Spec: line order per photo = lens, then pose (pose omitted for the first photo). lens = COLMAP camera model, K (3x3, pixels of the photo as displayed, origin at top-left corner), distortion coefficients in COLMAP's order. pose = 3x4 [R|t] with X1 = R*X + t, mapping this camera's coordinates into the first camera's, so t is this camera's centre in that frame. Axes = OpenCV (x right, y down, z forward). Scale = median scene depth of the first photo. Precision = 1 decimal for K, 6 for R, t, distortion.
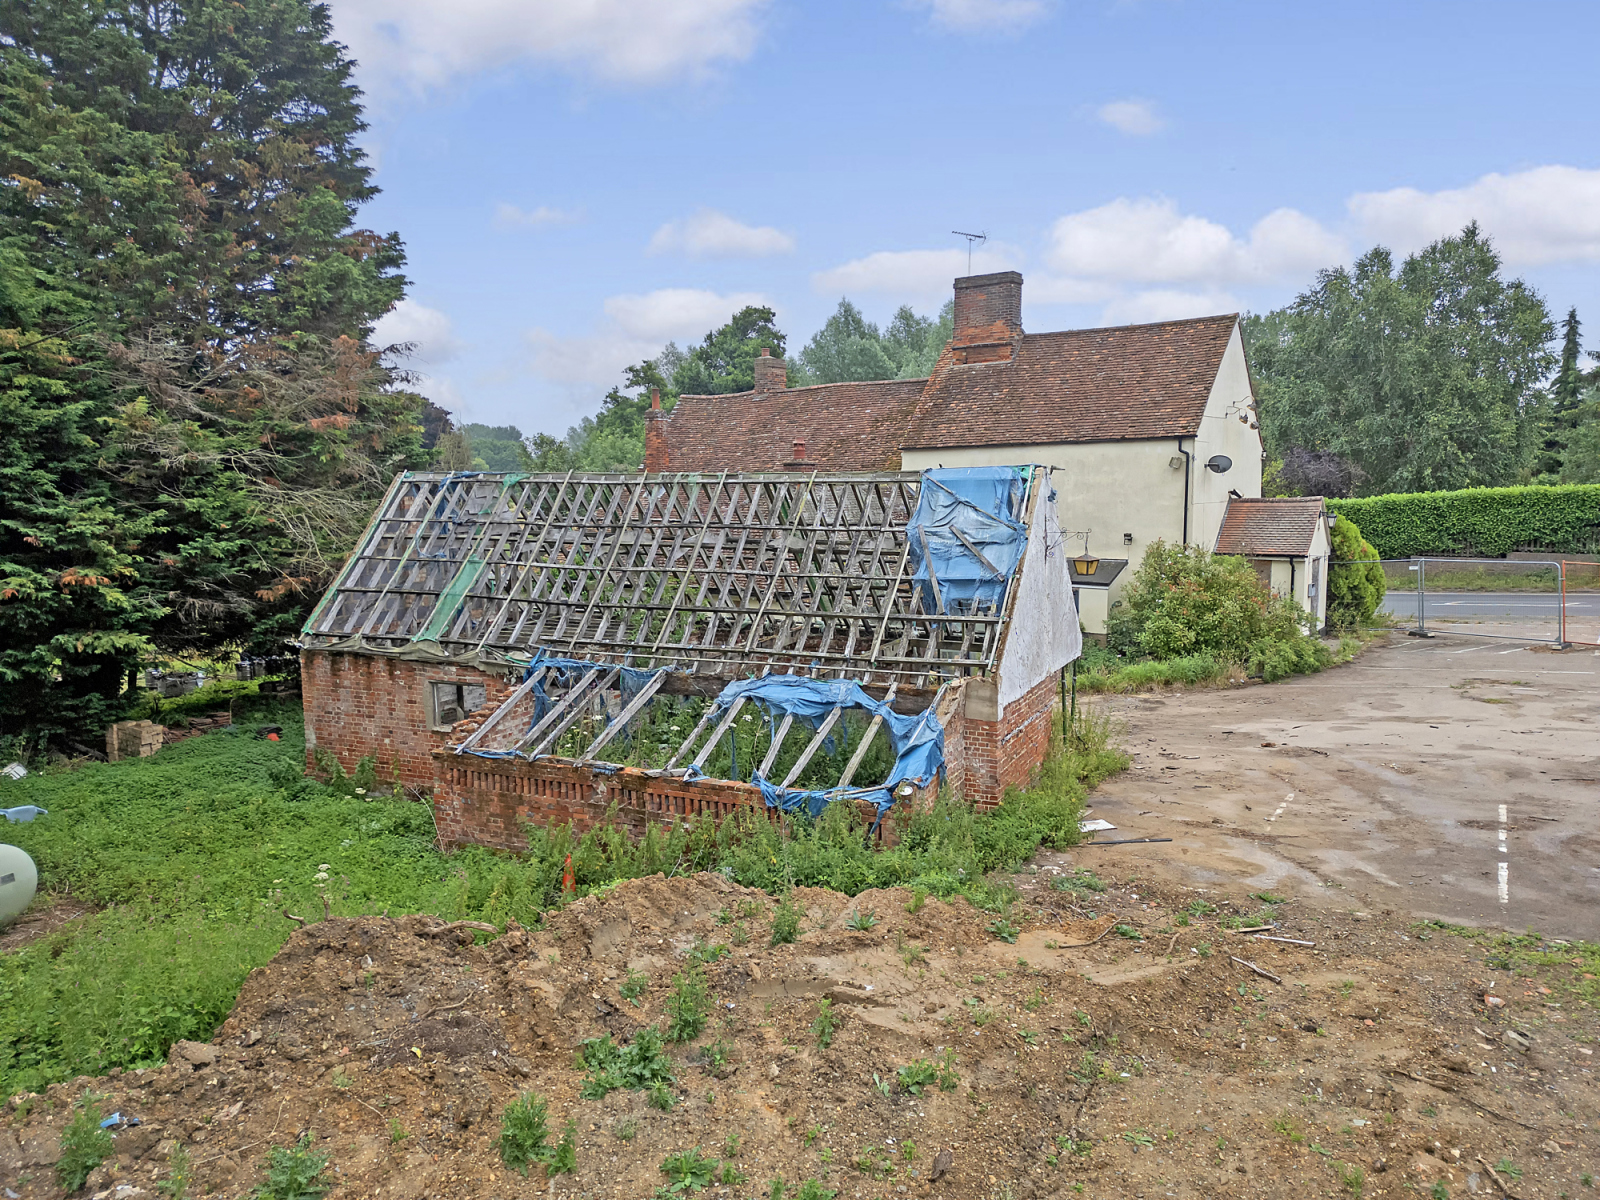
lens RADIAL K [[1115.5, 0, 792.8], [0, 1115.5, 602.8], [0, 0, 1]] dist [0.074166, -0.060124]
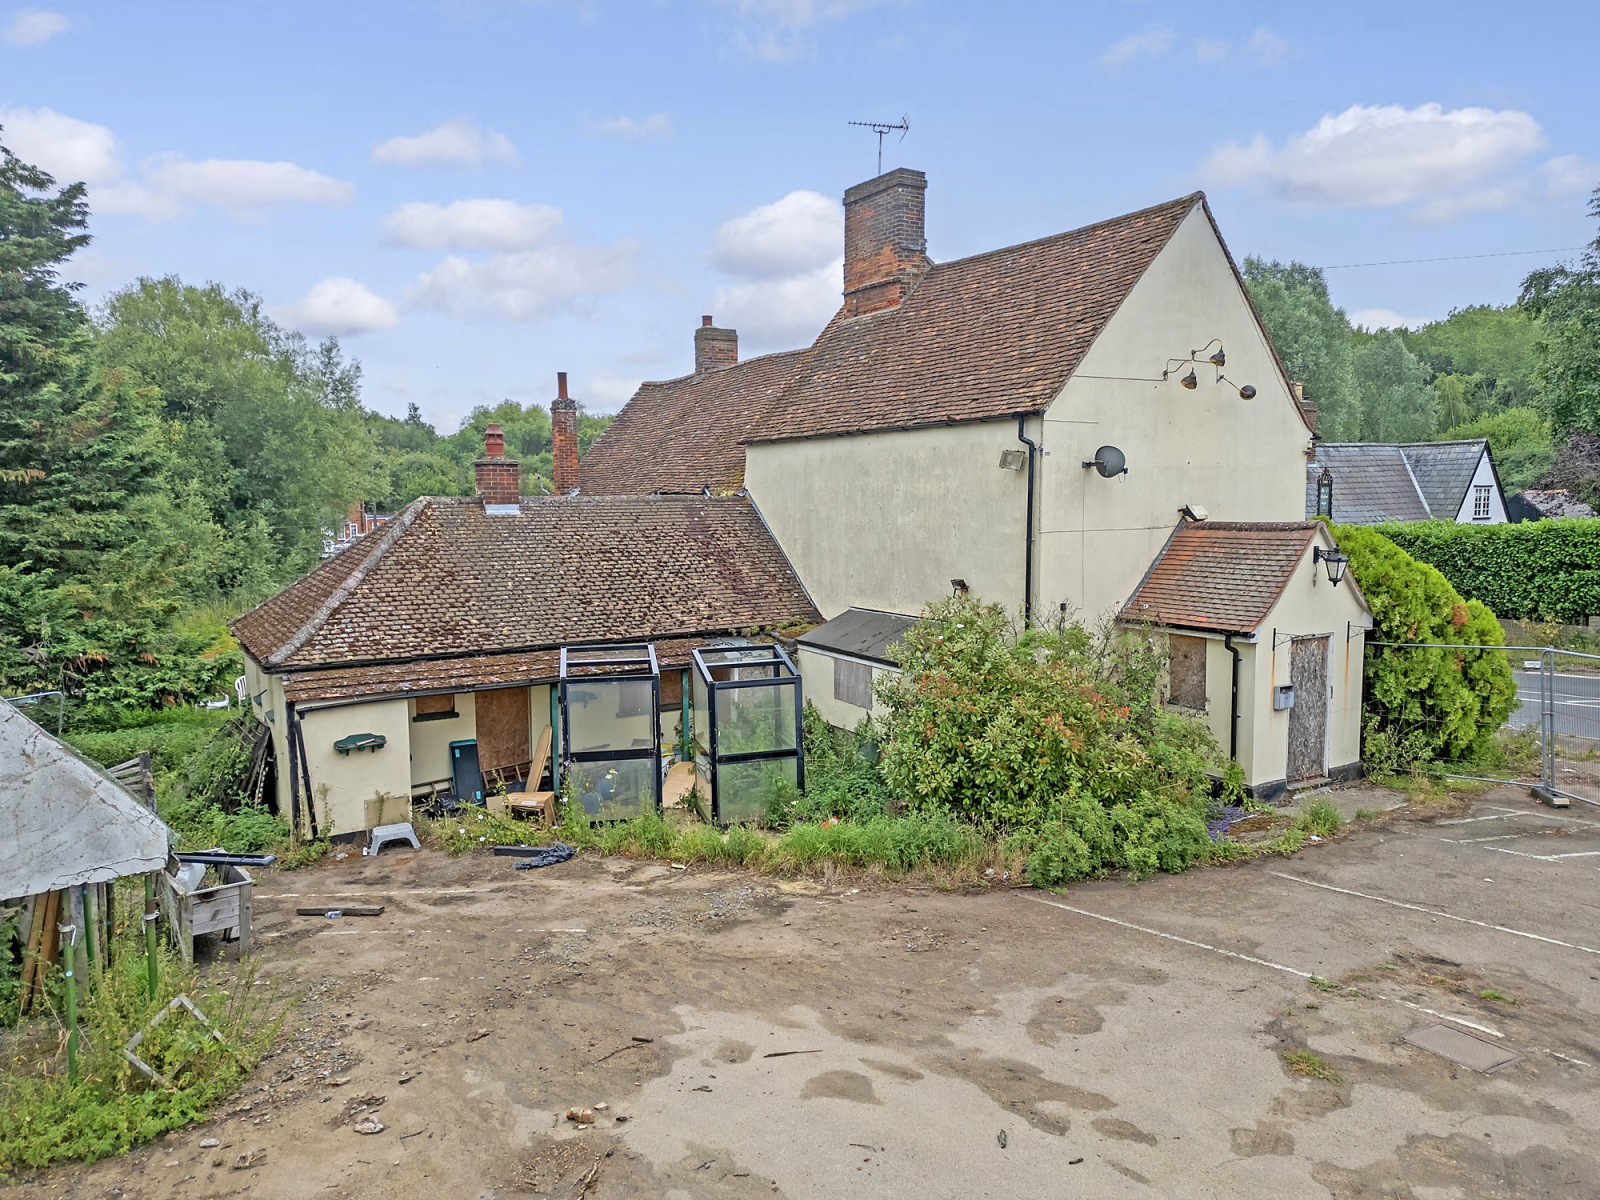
lens RADIAL K [[1115.5, 0, 798.5], [0, 1115.5, 609.6], [0, 0, 1]] dist [0.074166, -0.060124]
pose [[0.932588, 0.038053, -0.358931, 0.647920], [-0.037966, 0.999252, 0.007294, -0.071020], [0.358940, 0.006825, 0.933336, 0.627711]]
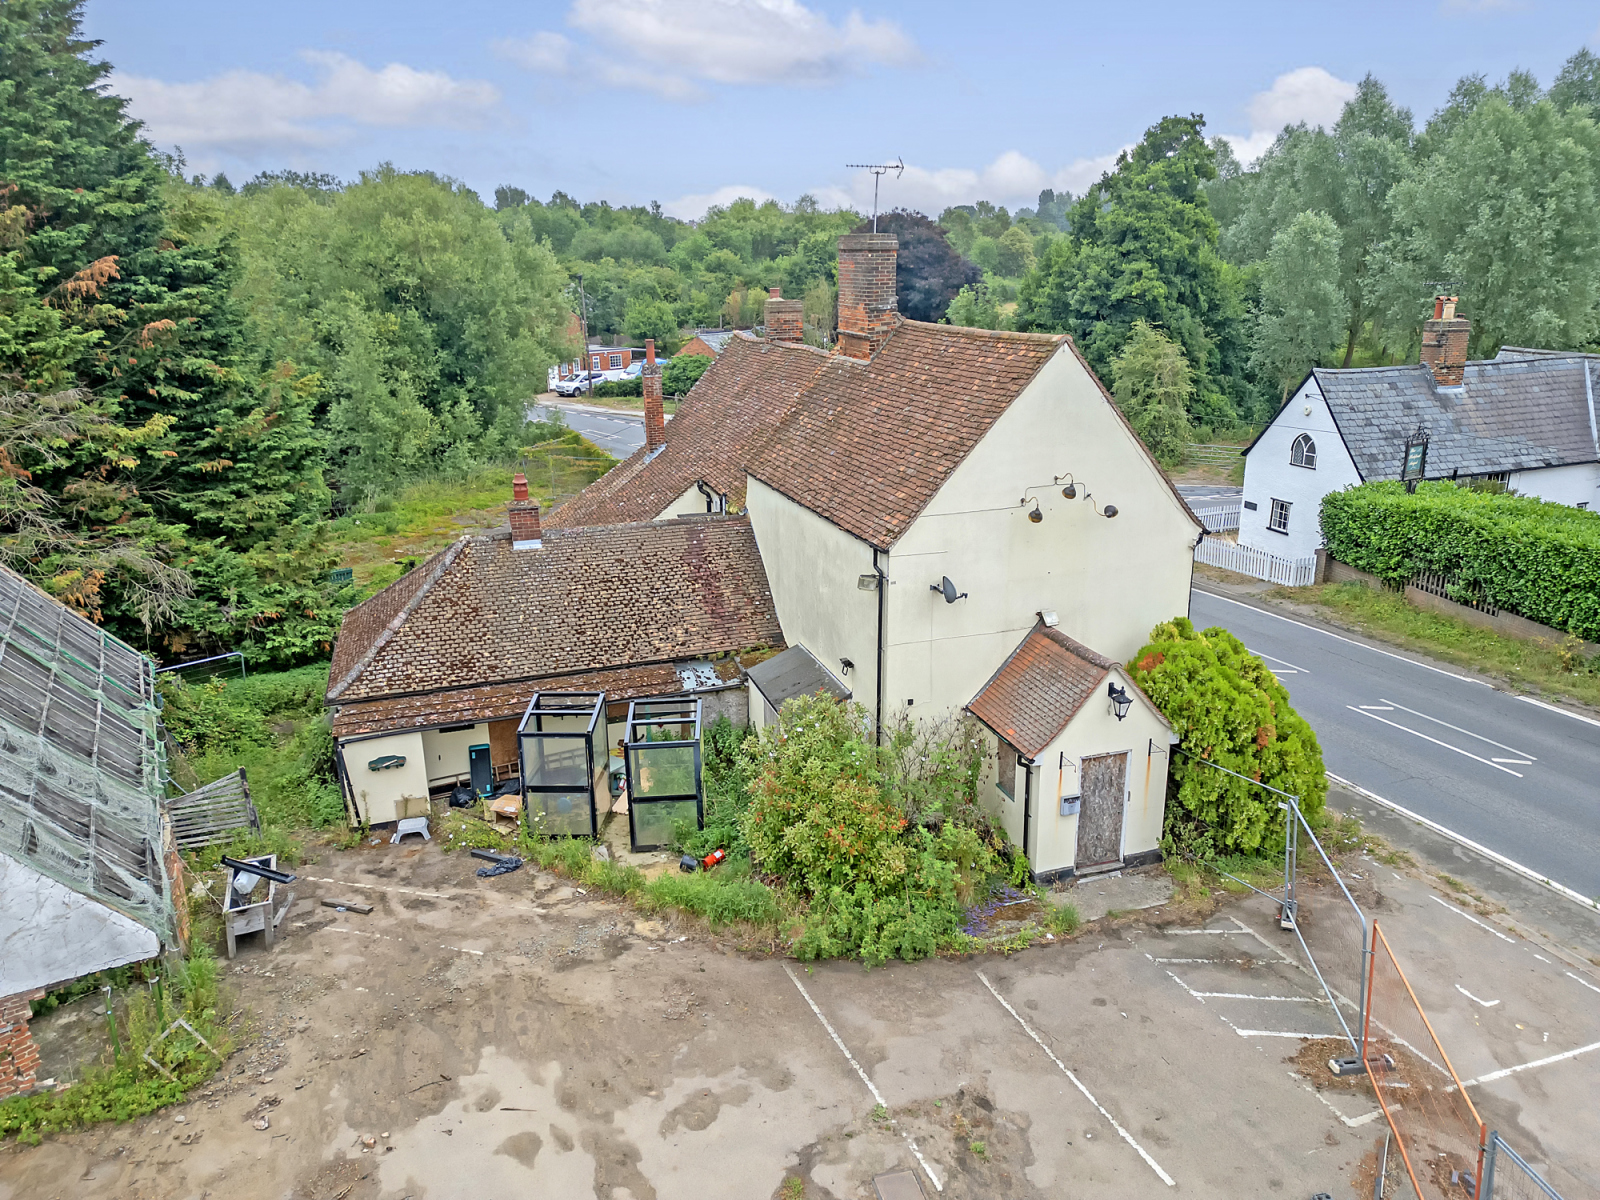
lens RADIAL K [[1115.5, 0, 798.6], [0, 1115.5, 606.8], [0, 0, 1]] dist [0.074166, -0.060124]
pose [[0.821497, 0.168674, -0.544694, 0.980105], [-0.053253, 0.973767, 0.221228, -0.373880], [0.567720, -0.152732, 0.808929, 0.625187]]
